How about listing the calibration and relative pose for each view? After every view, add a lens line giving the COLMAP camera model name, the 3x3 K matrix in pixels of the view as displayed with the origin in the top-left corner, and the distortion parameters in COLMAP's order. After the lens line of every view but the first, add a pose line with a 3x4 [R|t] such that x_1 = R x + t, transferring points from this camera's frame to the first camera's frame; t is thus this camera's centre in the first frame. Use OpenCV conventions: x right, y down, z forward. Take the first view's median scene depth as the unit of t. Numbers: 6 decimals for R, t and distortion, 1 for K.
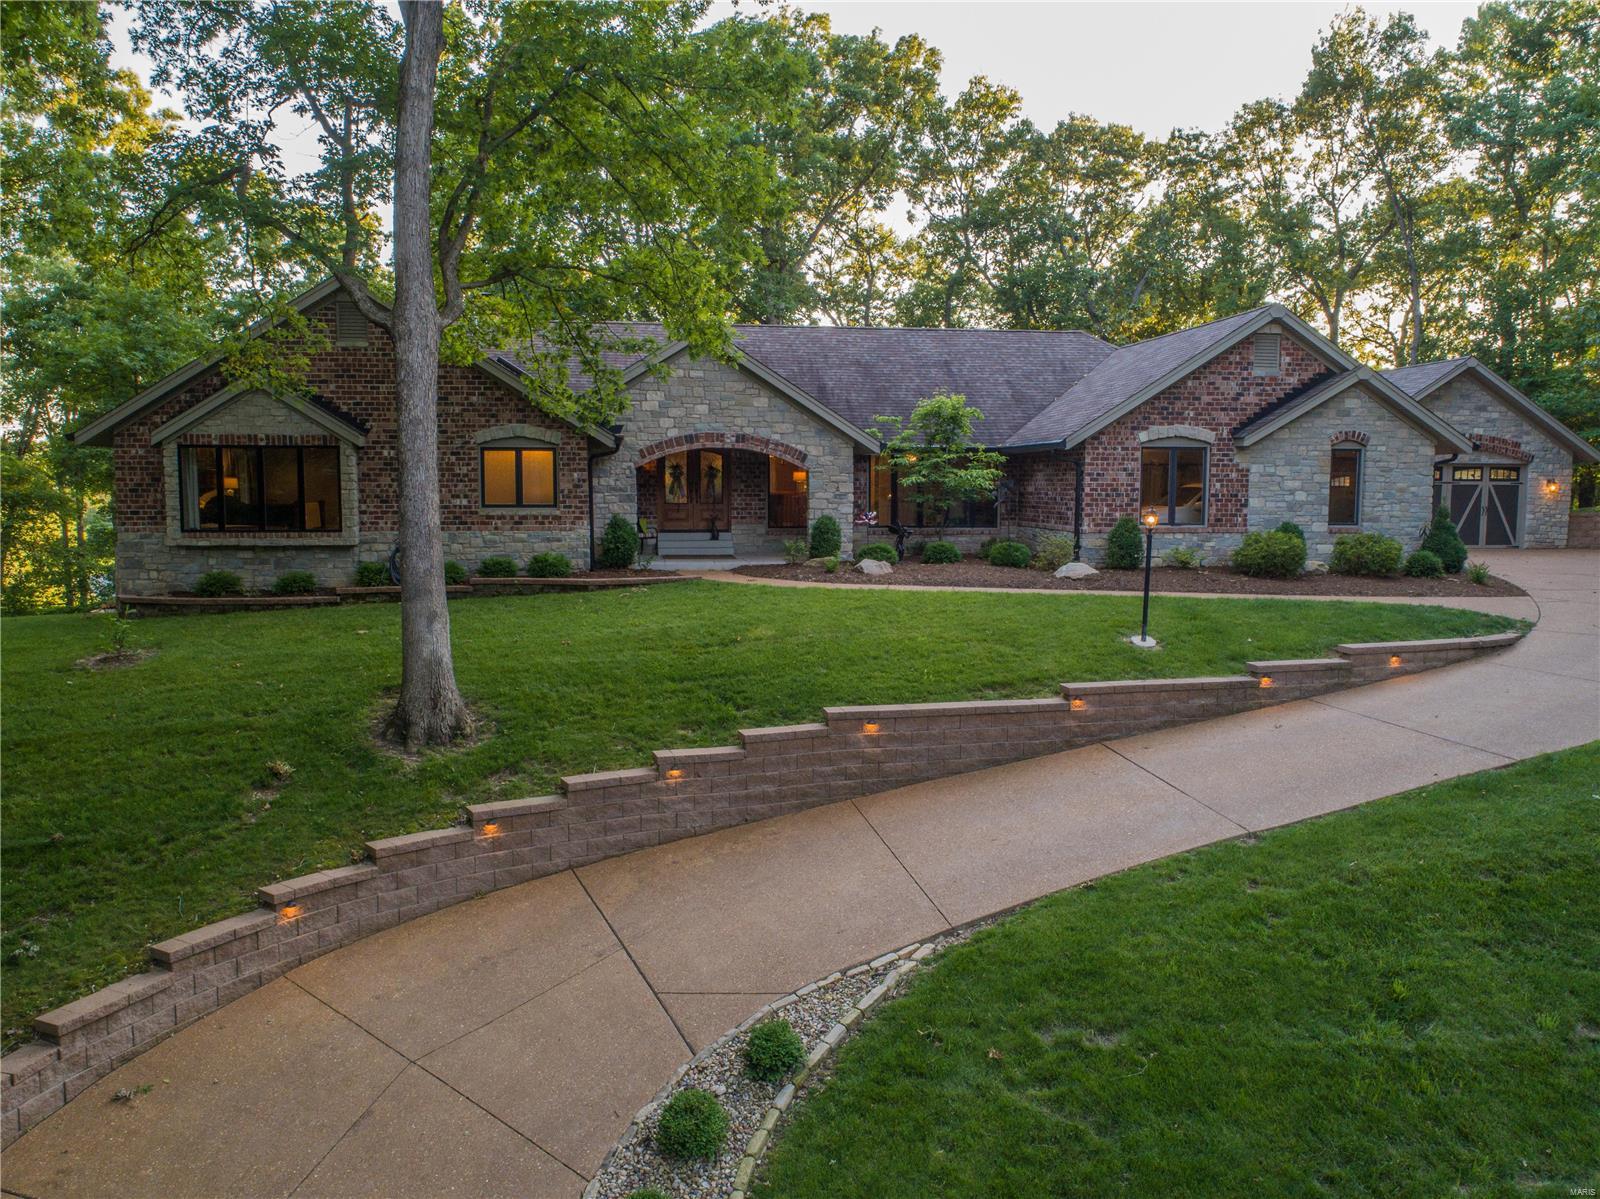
lens RADIAL K [[1208.3, 0, 800.0], [0, 1208.3, 599.5], [0, 0, 1]] dist [-0.013175, -0.002067]
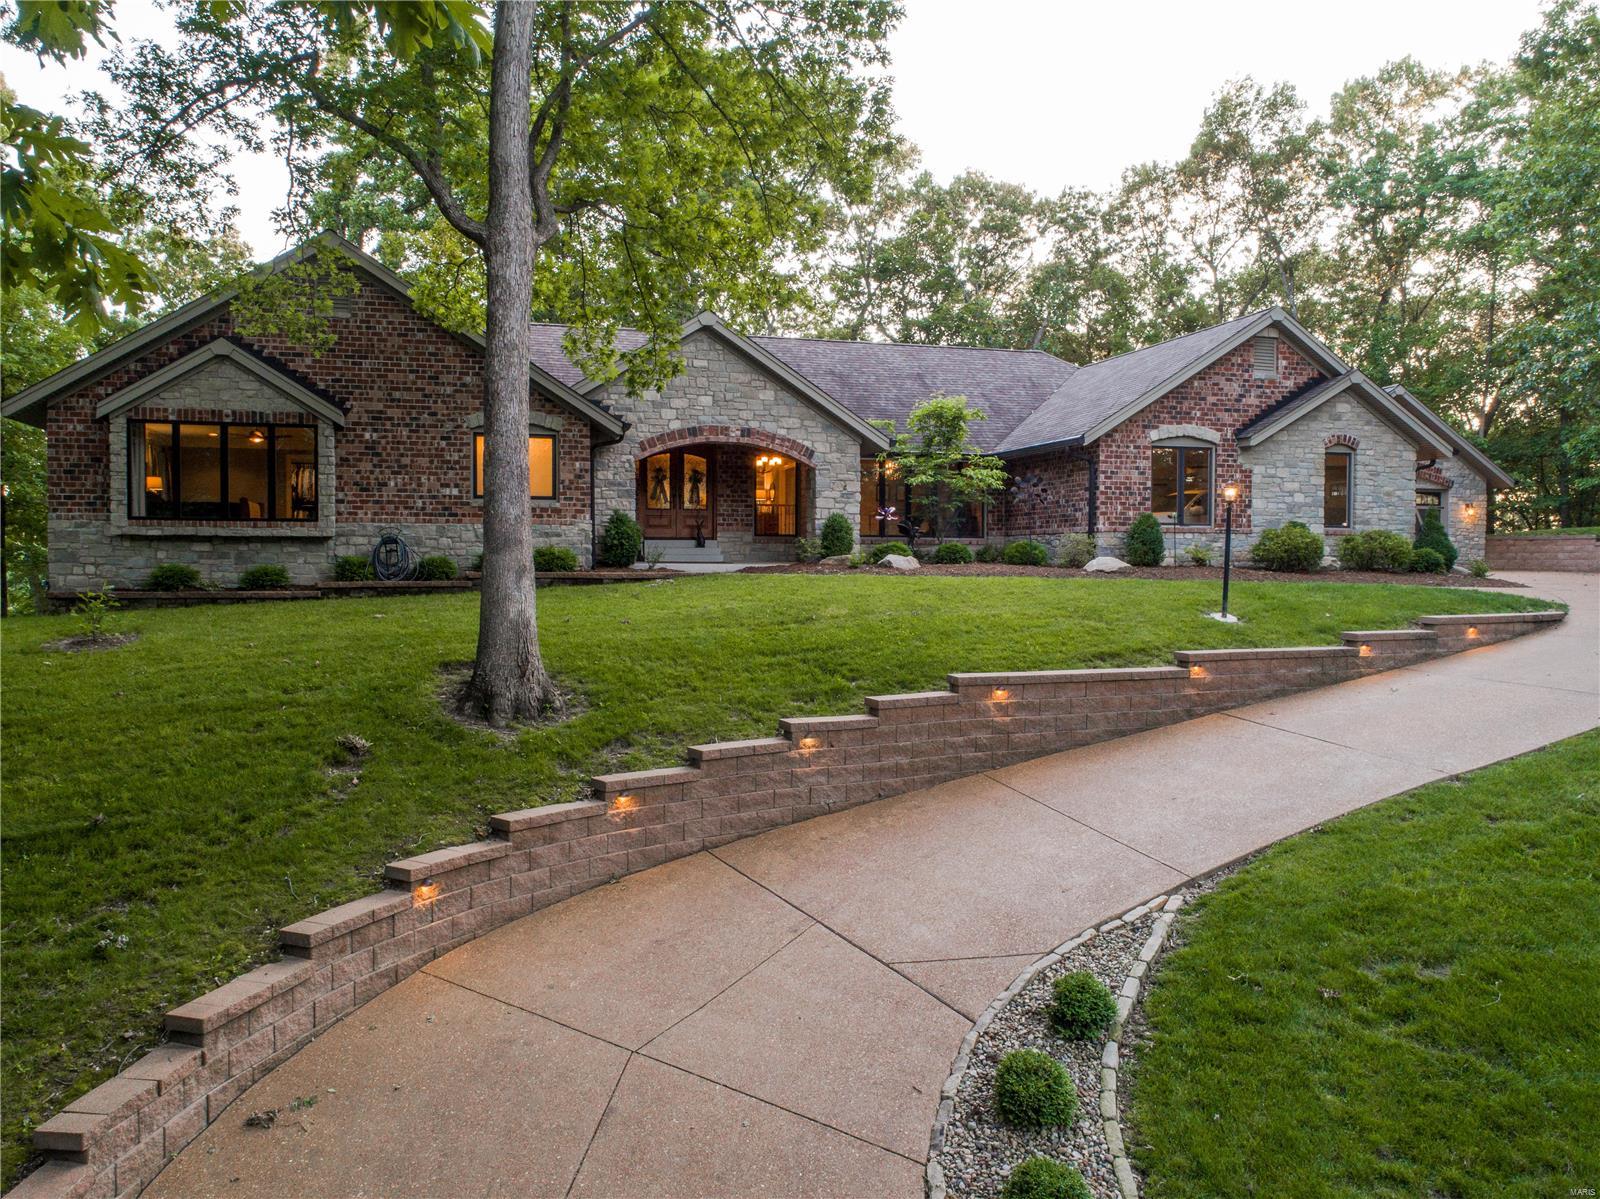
lens RADIAL K [[1208.3, 0, 800.0], [0, 1208.3, 599.5], [0, 0, 1]] dist [-0.013175, -0.002067]
pose [[0.989600, -0.004031, 0.143789, -0.189765], [0.013307, 0.997886, -0.063609, 0.076291], [-0.143228, 0.064861, 0.987562, 0.090577]]
